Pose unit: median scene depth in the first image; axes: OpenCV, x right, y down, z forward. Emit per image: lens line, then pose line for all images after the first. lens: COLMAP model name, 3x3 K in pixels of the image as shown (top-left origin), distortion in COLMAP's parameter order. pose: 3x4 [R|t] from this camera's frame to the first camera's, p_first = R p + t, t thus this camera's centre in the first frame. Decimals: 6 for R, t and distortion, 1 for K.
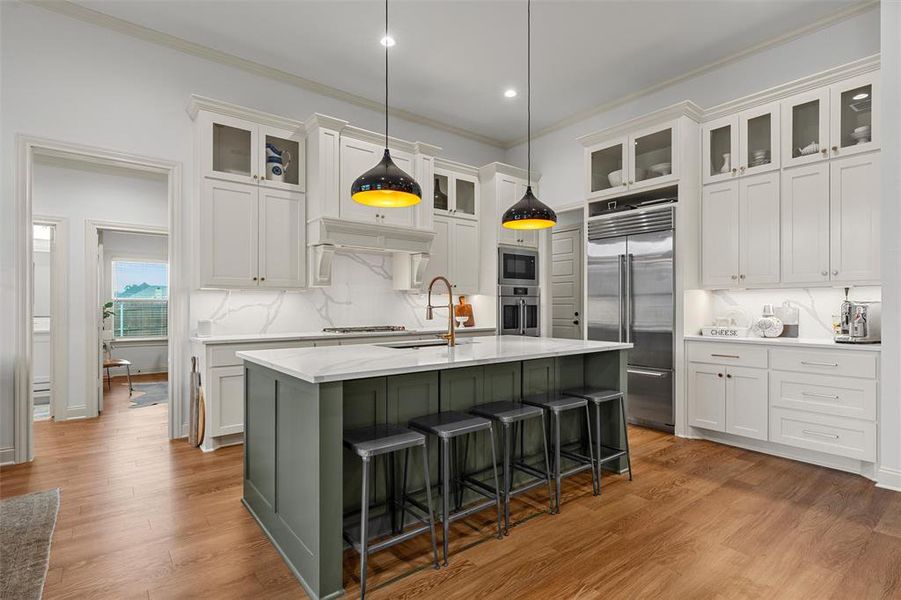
lens RADIAL K [[444.2, 0, 454.9], [0, 444.2, 301.3], [0, 0, 1]] dist [0.005407, -0.000005]
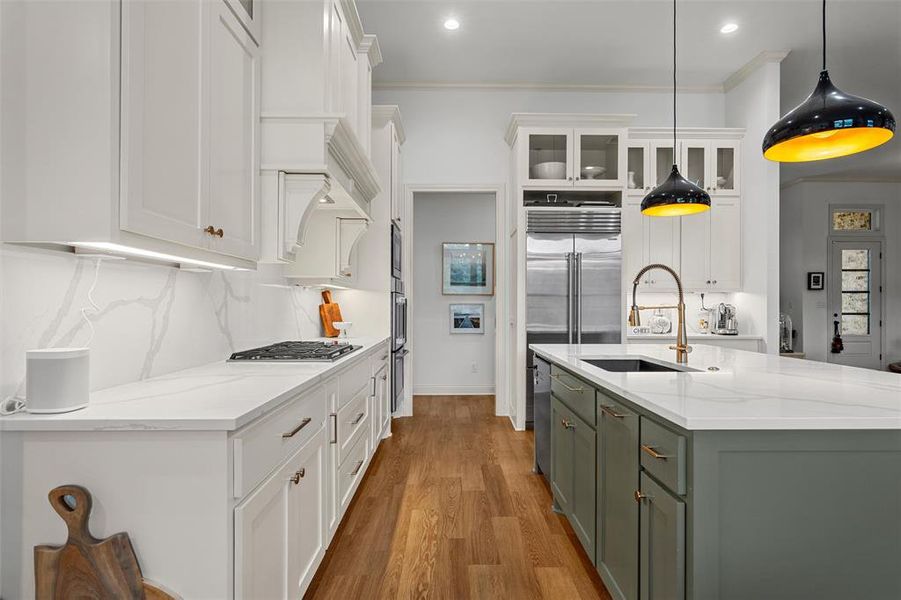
lens RADIAL K [[488.4, 0, 451.2], [0, 488.4, 302.1], [0, 0, 1]] dist [0.004905, 0.000571]
pose [[0.614644, 0.010039, 0.788741, -0.603117], [-0.012580, 0.999917, -0.002924, 0.007396], [-0.788704, -0.008125, 0.614719, 0.561192]]
